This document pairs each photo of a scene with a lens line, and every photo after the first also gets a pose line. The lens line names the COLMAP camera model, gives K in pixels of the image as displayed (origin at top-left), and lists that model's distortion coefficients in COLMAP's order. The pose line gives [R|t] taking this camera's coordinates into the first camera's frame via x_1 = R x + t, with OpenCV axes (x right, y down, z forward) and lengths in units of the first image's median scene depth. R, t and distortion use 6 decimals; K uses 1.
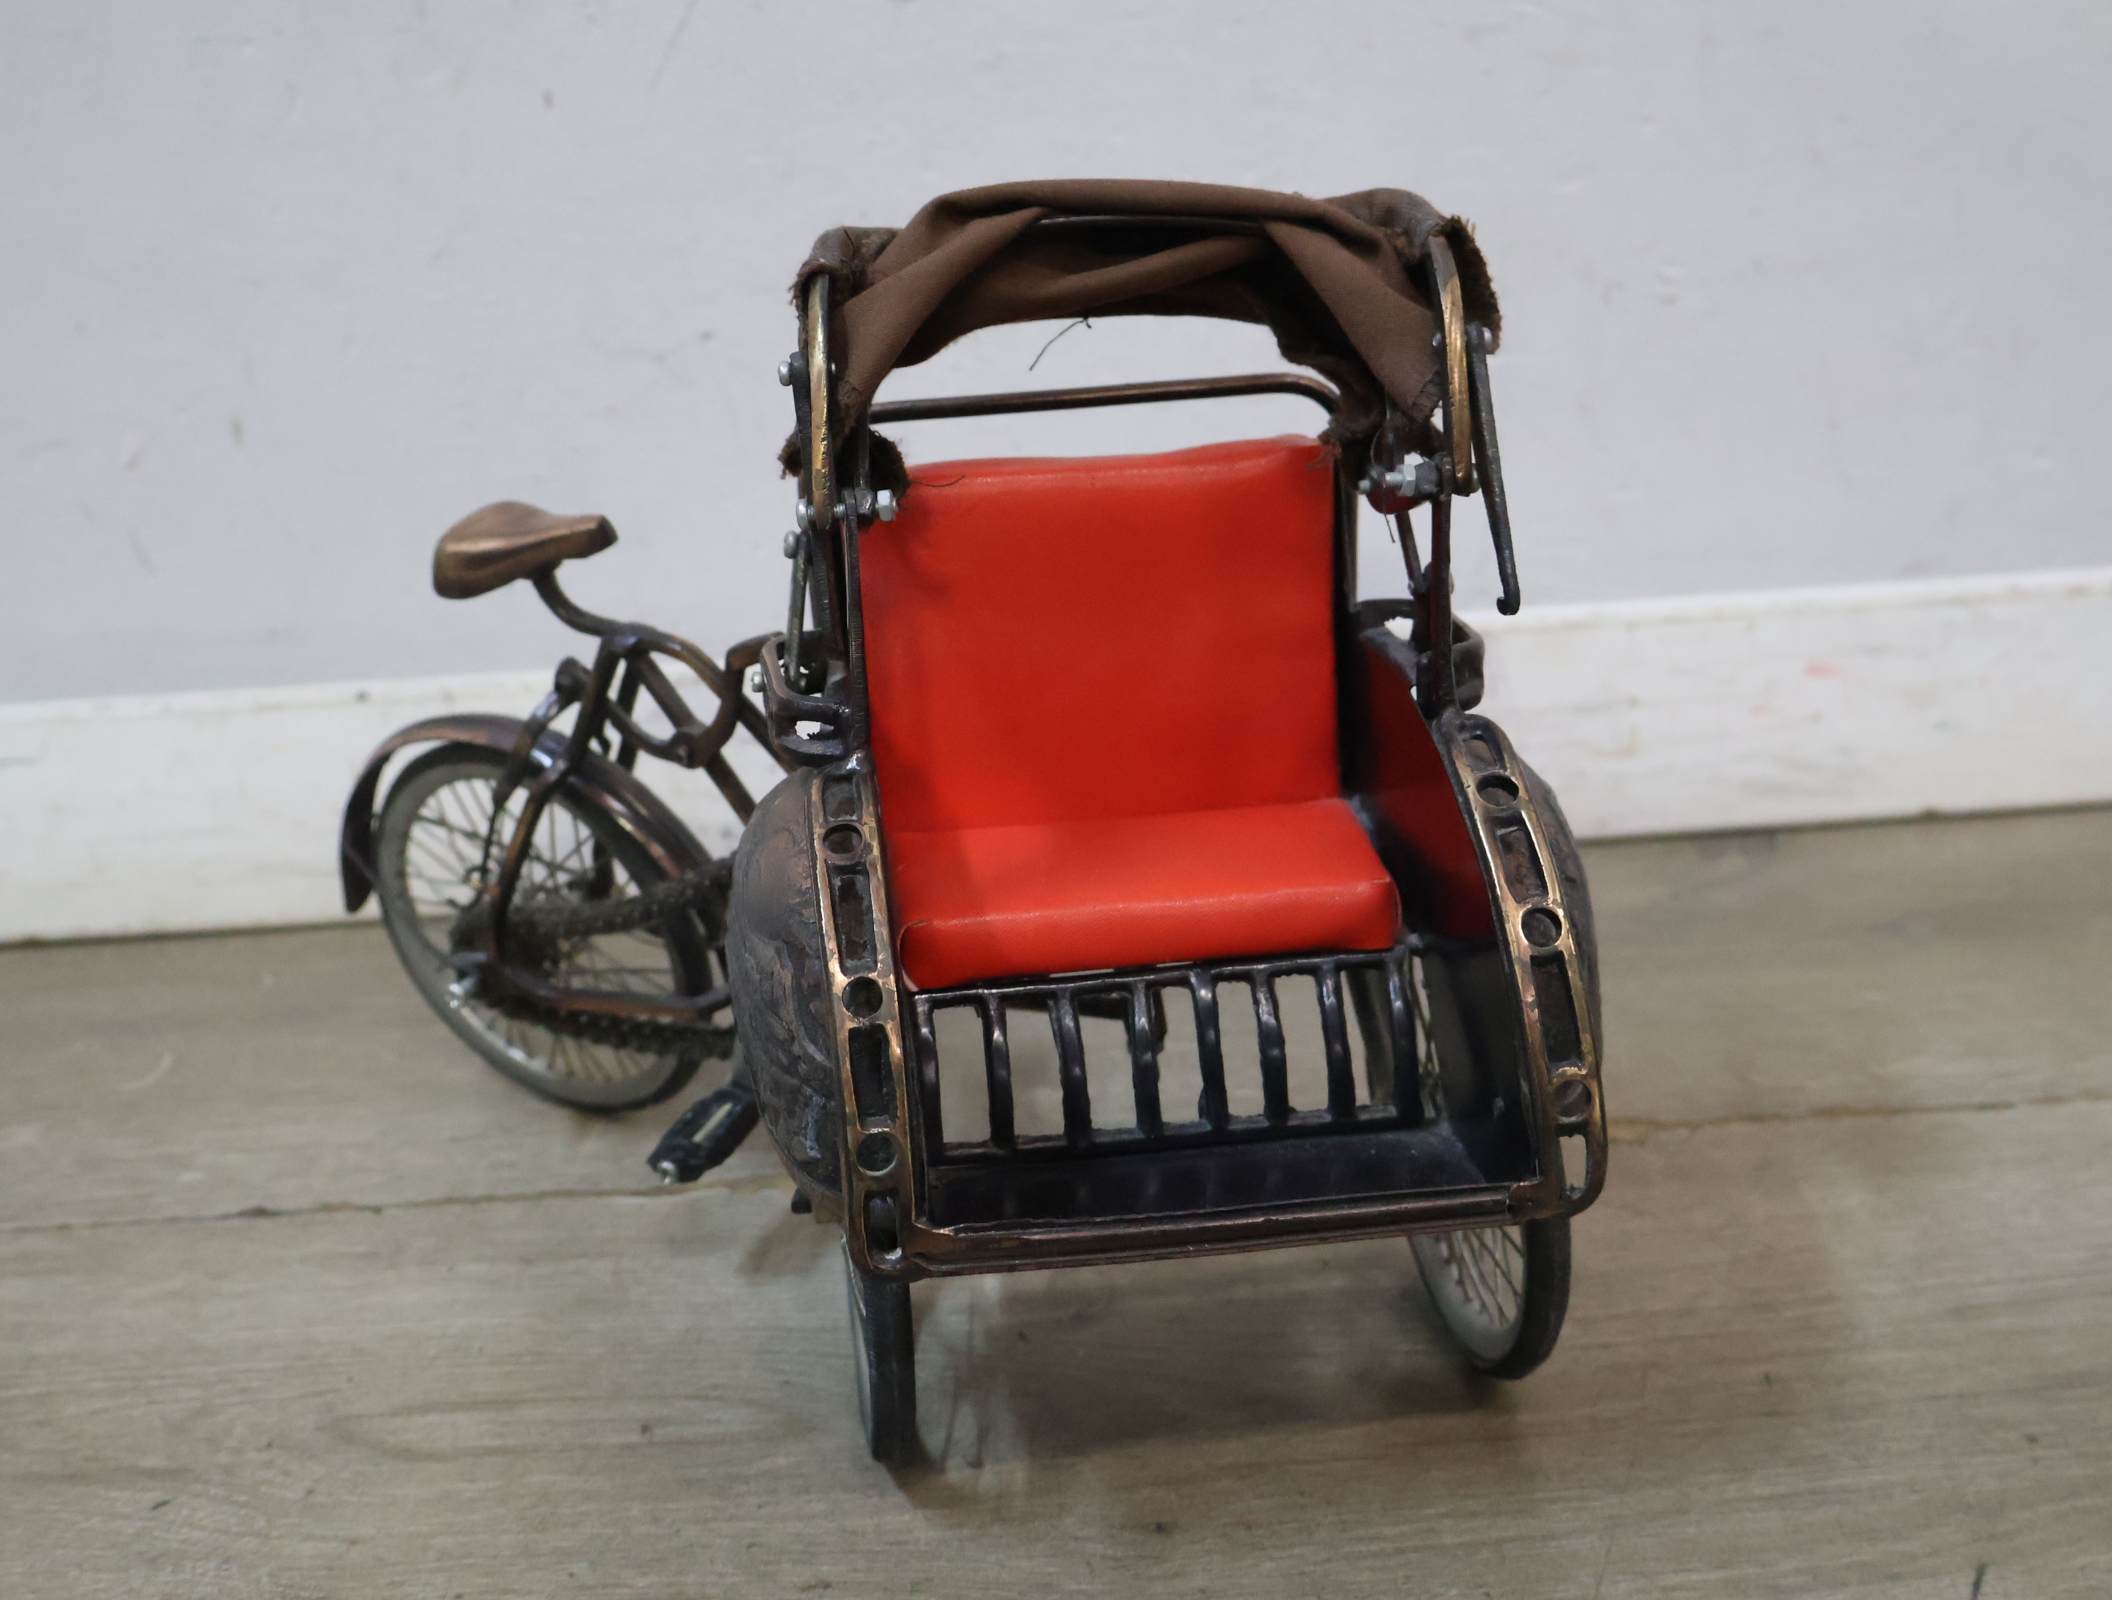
lens RADIAL K [[2654.1, 0, 1057.6], [0, 2654.1, 793.5], [0, 0, 1]] dist [0.004207, 0.000000]
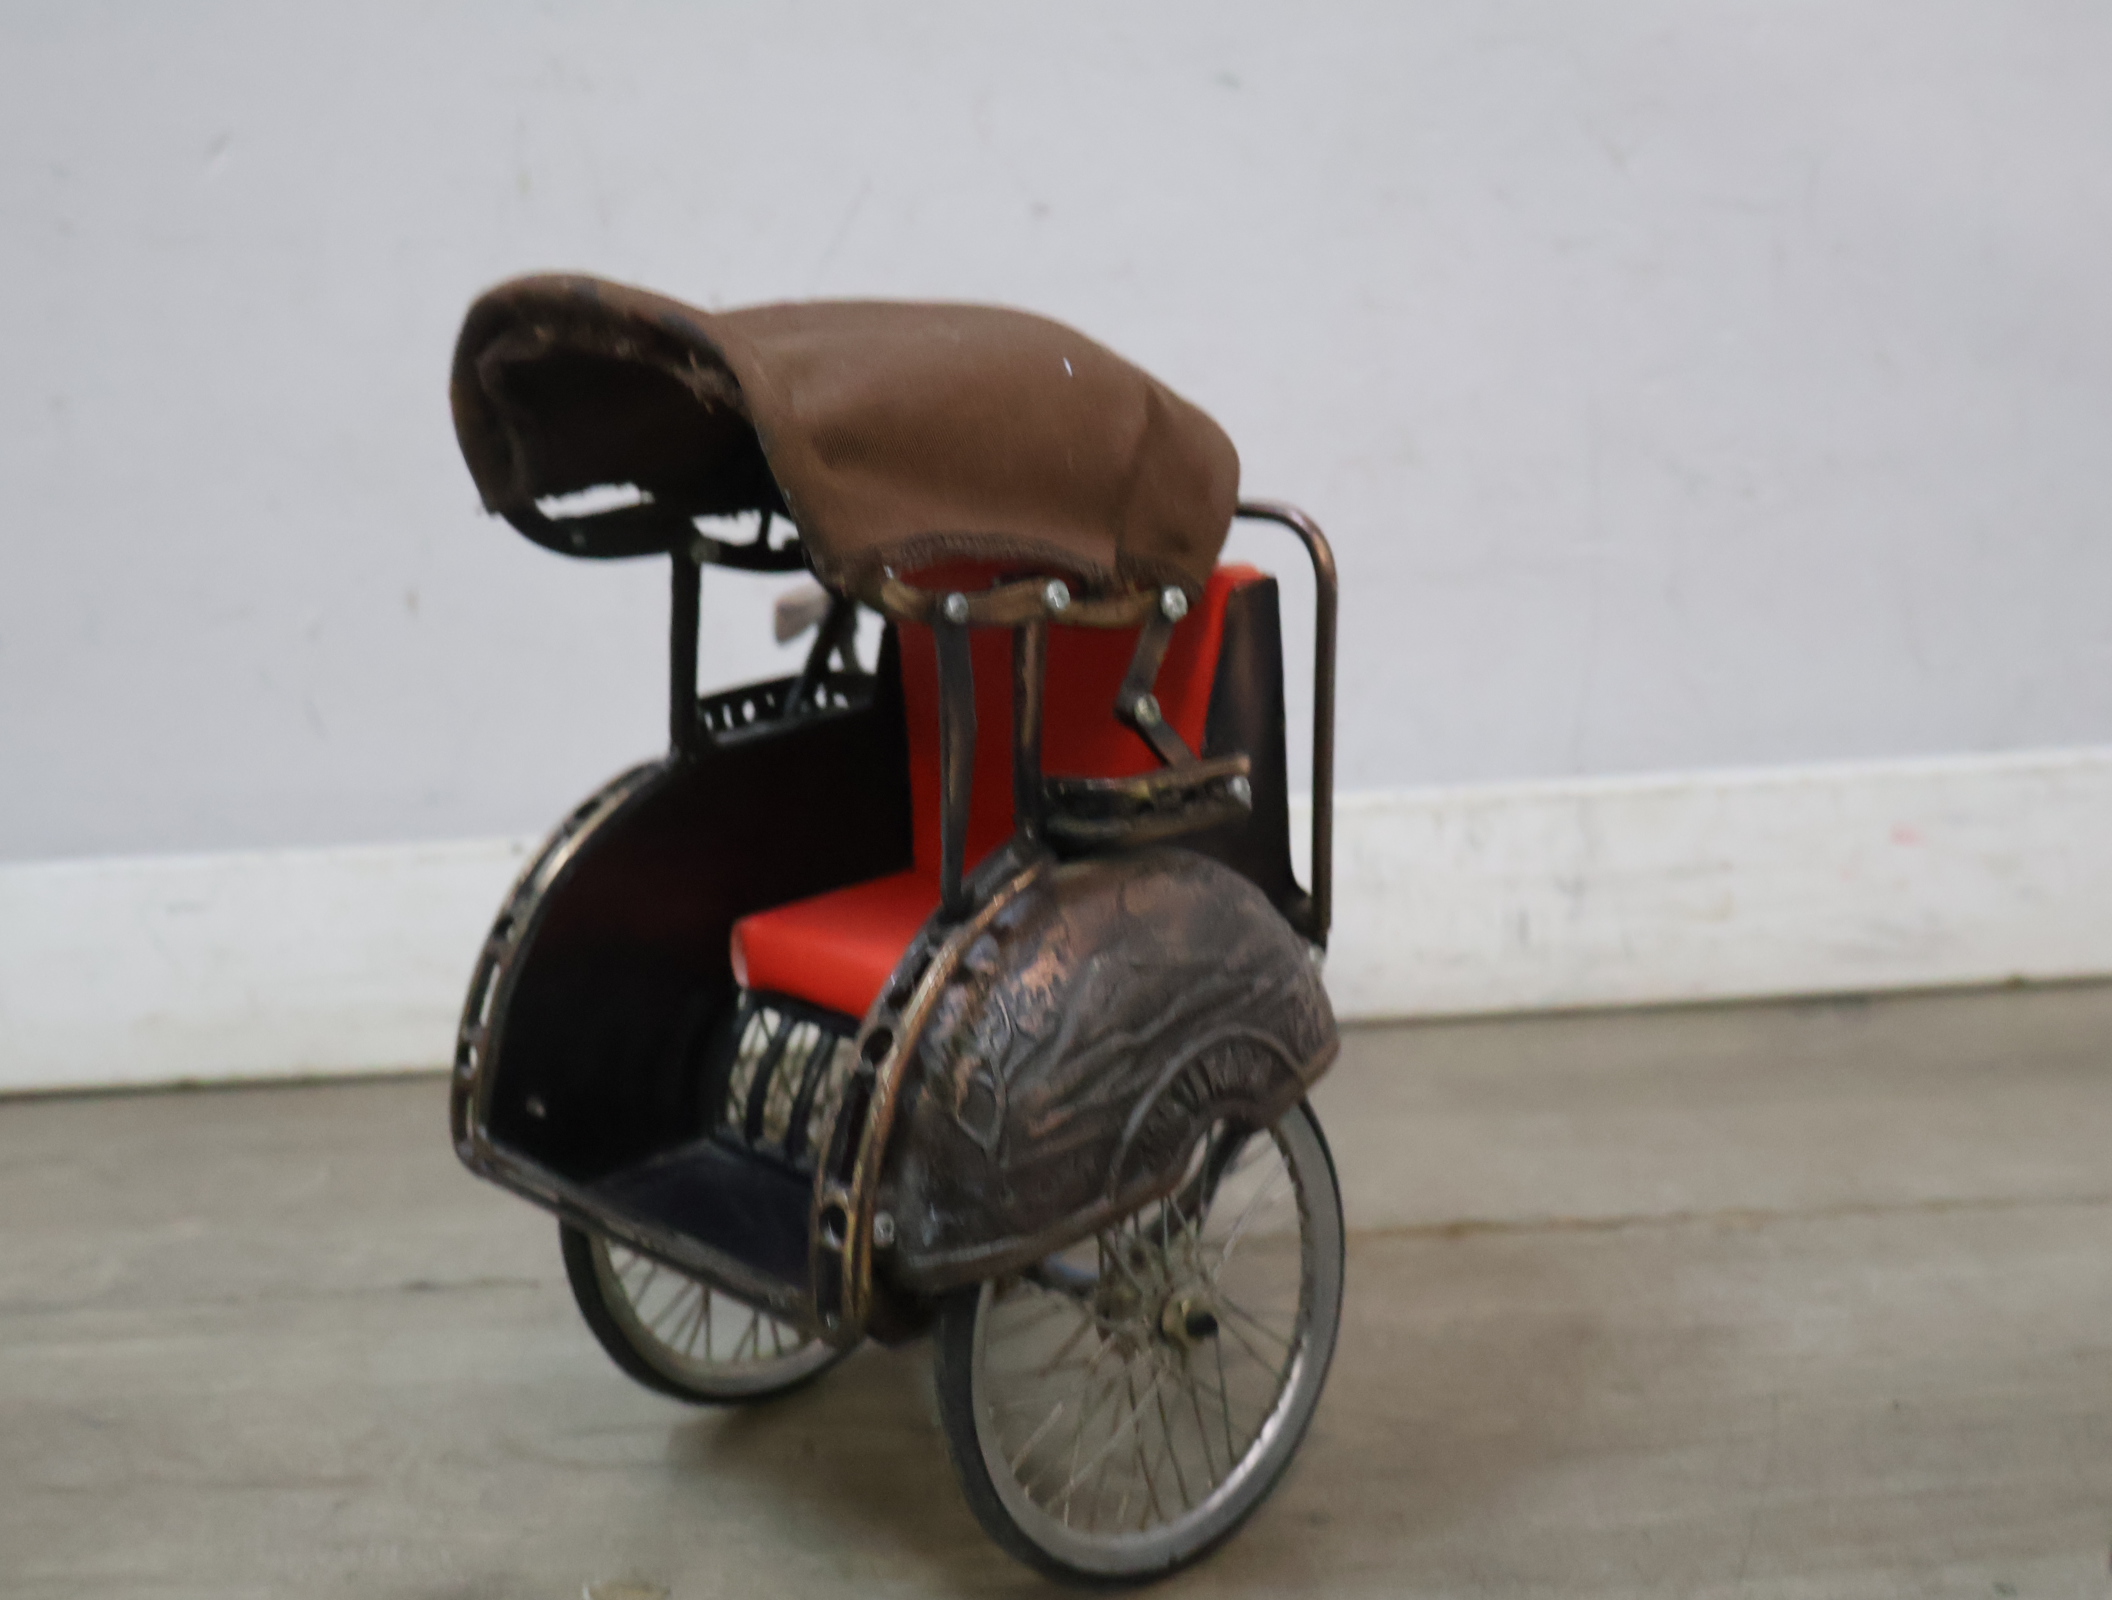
lens RADIAL K [[2654.1, 0, 1049.6], [0, 2654.1, 785.9], [0, 0, 1]] dist [0.004207, 0.000000]
pose [[0.999778, 0.009888, -0.018616, -0.042032], [-0.012734, 0.987104, -0.159574, 0.142954], [0.016798, 0.159776, 0.987010, -0.058512]]
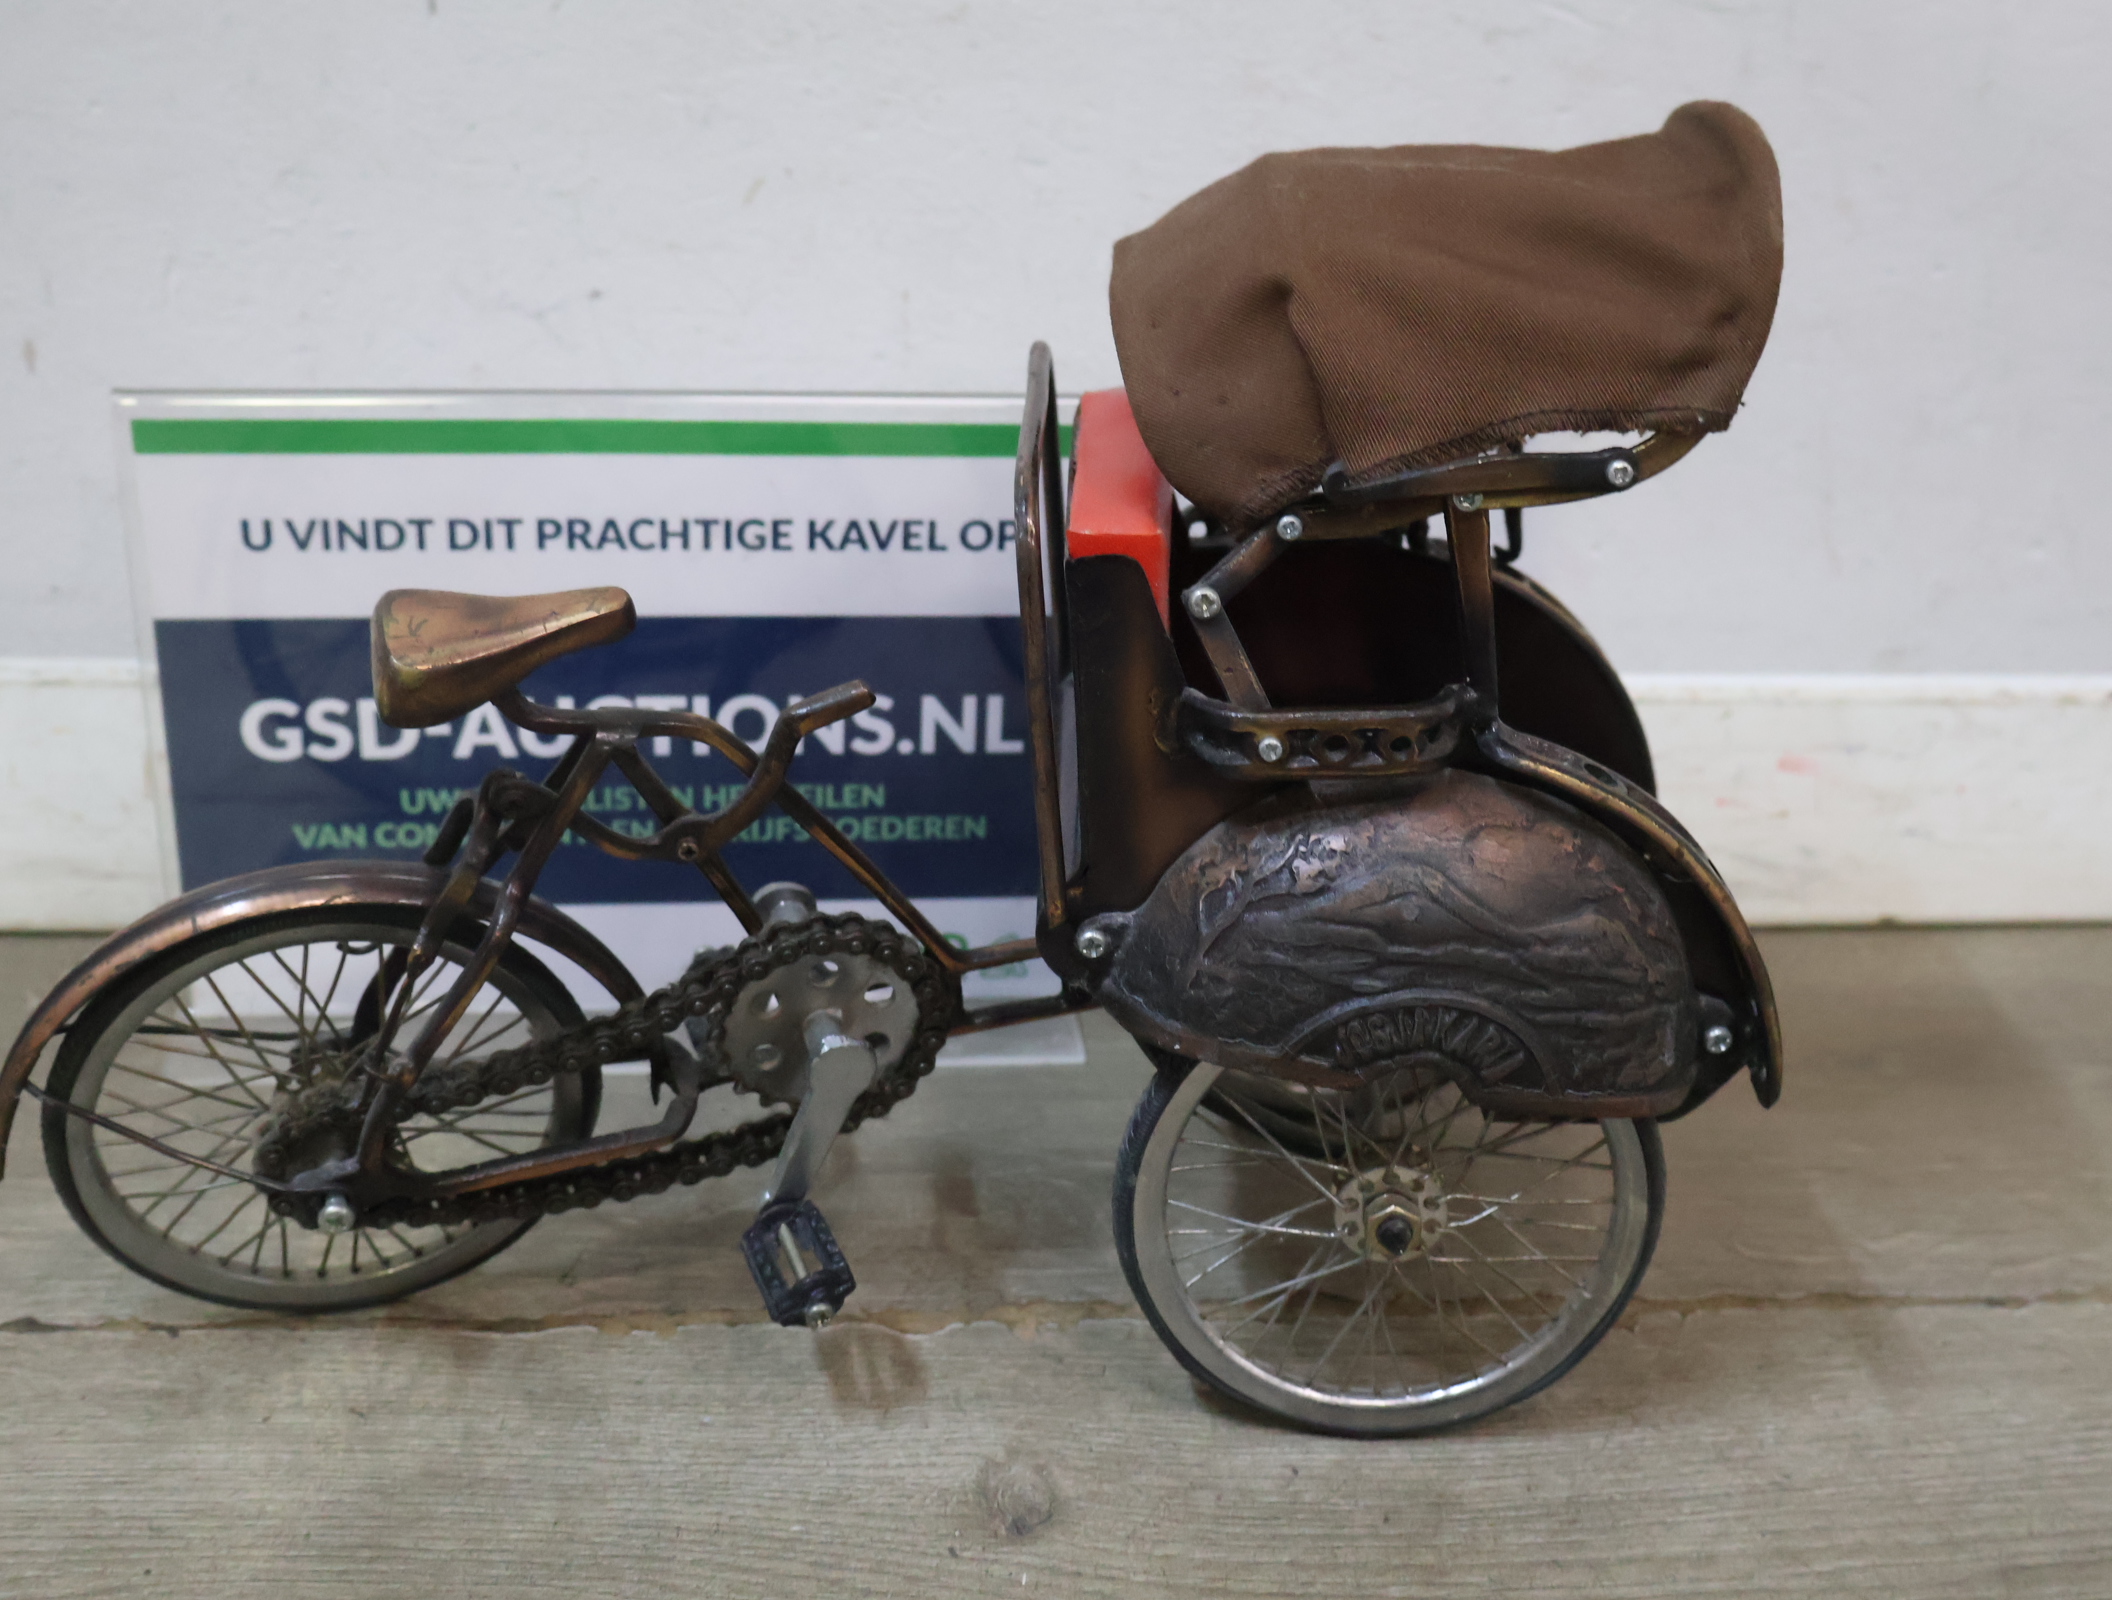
lens RADIAL K [[2654.1, 0, 1047.5], [0, 2654.1, 783.2], [0, 0, 1]] dist [0.004207, 0.000000]
pose [[0.991723, 0.068375, 0.108671, -0.093764], [-0.073509, 0.996325, 0.043959, -0.084133], [-0.105266, -0.051583, 0.993105, 0.154185]]
